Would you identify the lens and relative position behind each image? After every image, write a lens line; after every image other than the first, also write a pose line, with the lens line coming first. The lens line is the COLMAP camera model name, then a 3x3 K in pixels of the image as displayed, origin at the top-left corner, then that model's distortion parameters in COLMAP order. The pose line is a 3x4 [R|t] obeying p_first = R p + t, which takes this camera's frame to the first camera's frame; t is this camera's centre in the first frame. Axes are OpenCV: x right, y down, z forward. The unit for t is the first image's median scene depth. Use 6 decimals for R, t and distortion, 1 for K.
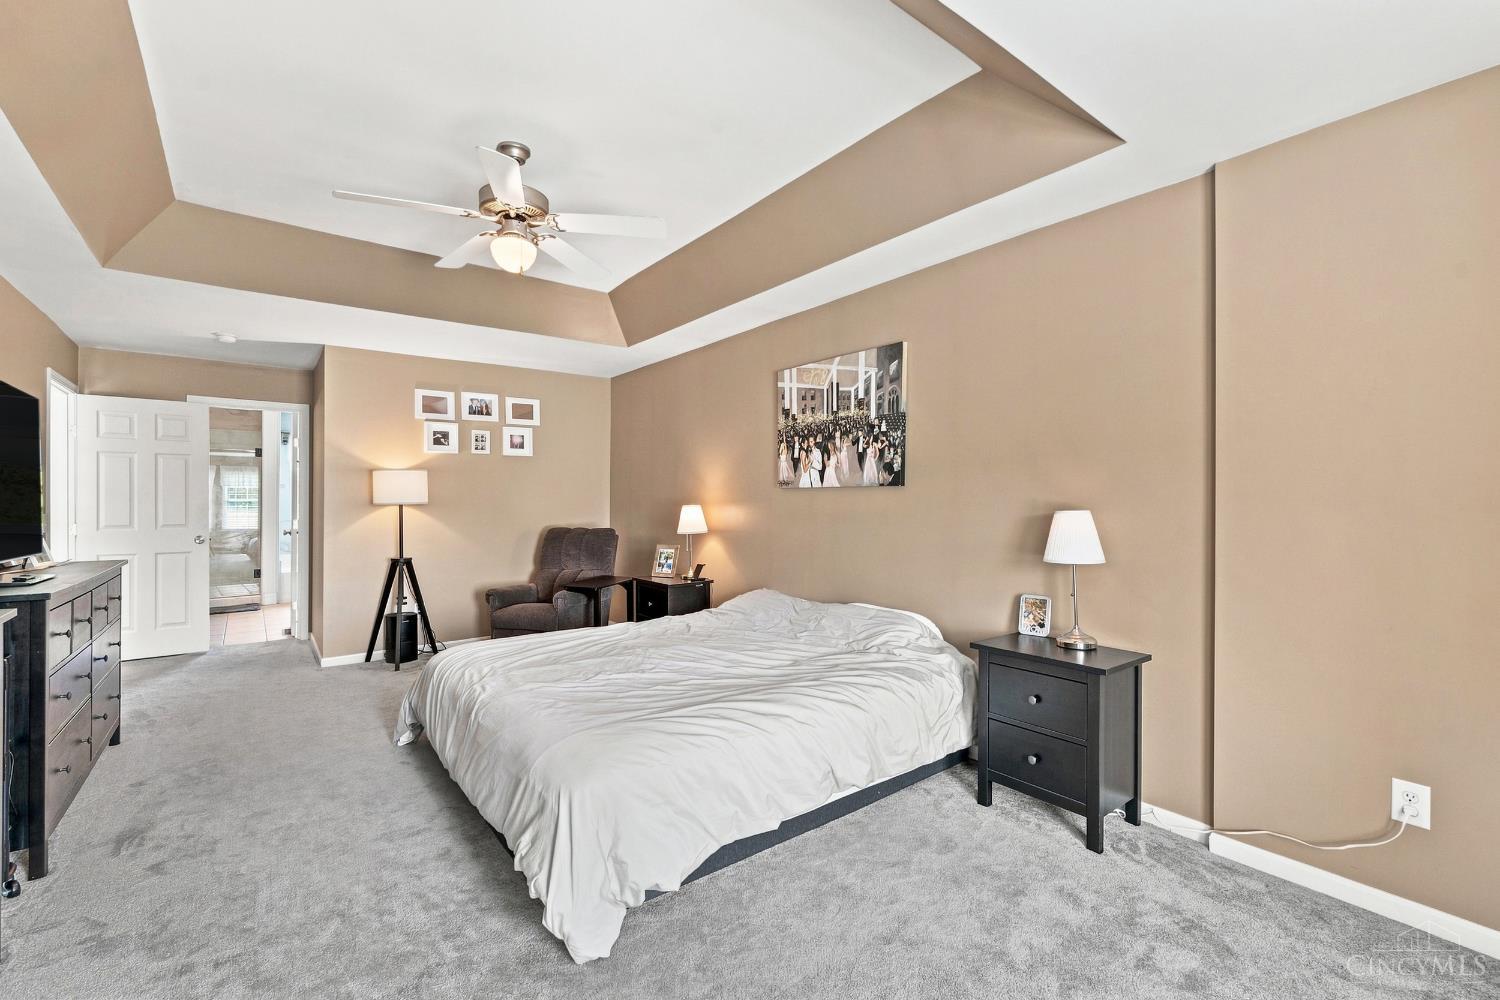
lens RADIAL K [[649.5, 0, 743.2], [0, 649.5, 497.2], [0, 0, 1]] dist [-0.001532, -0.000077]
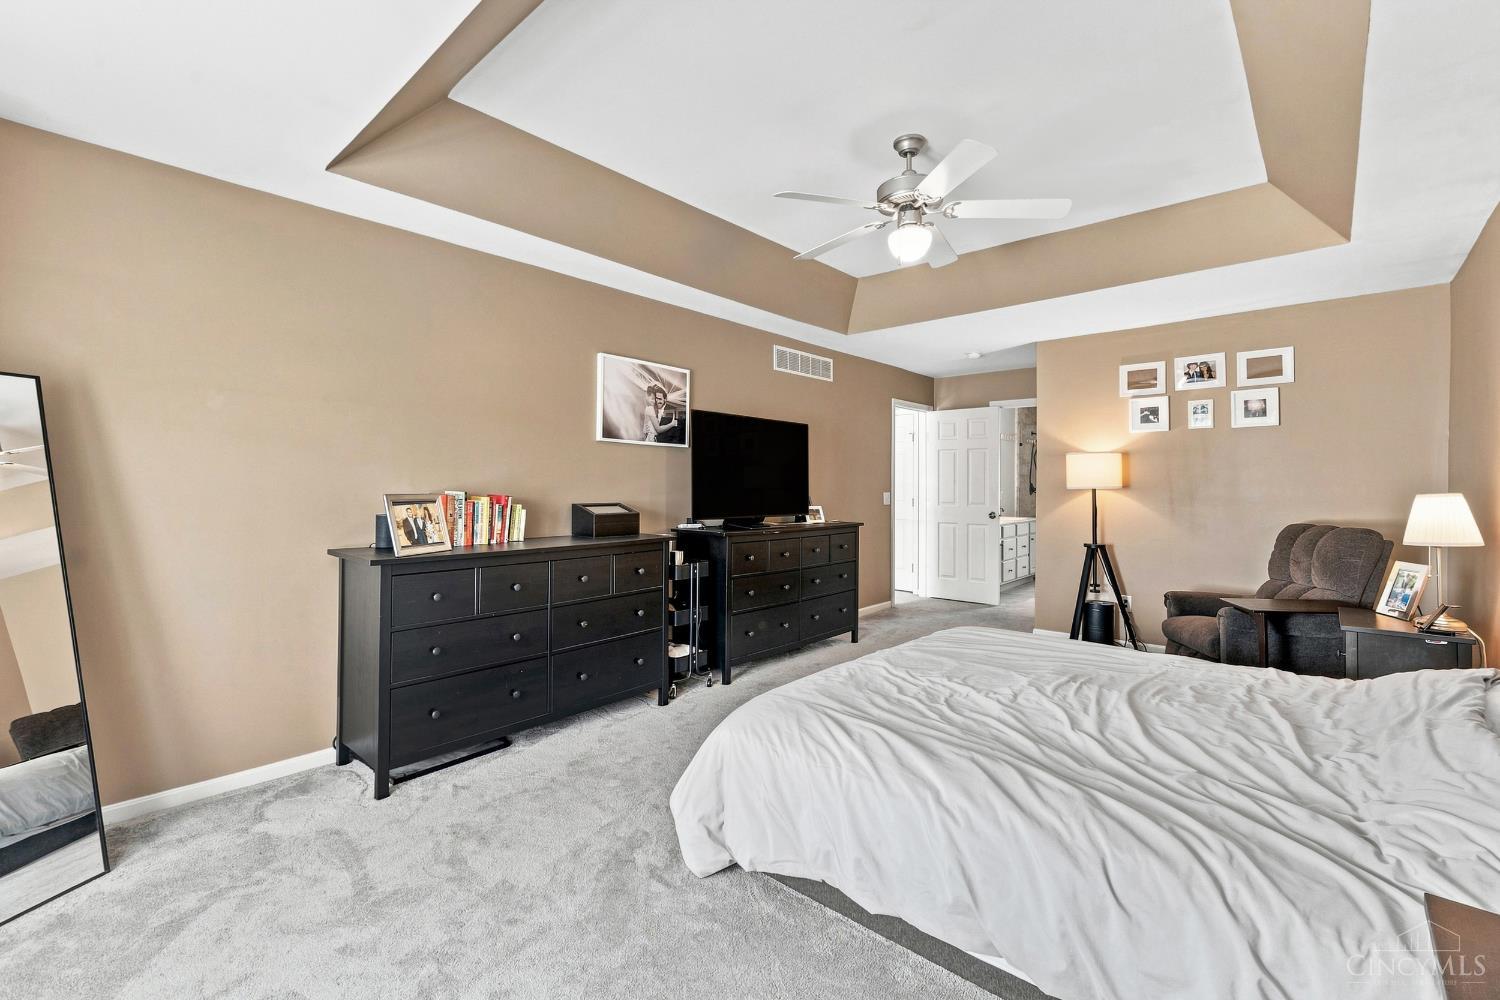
lens RADIAL K [[649.5, 0, 744.9], [0, 649.5, 493.3], [0, 0, 1]] dist [-0.001532, -0.000077]
pose [[0.183354, 0.014323, -0.982943, 0.312280], [0.001411, 0.999889, 0.014833, 0.002587], [0.983046, -0.004106, 0.183314, 0.290651]]
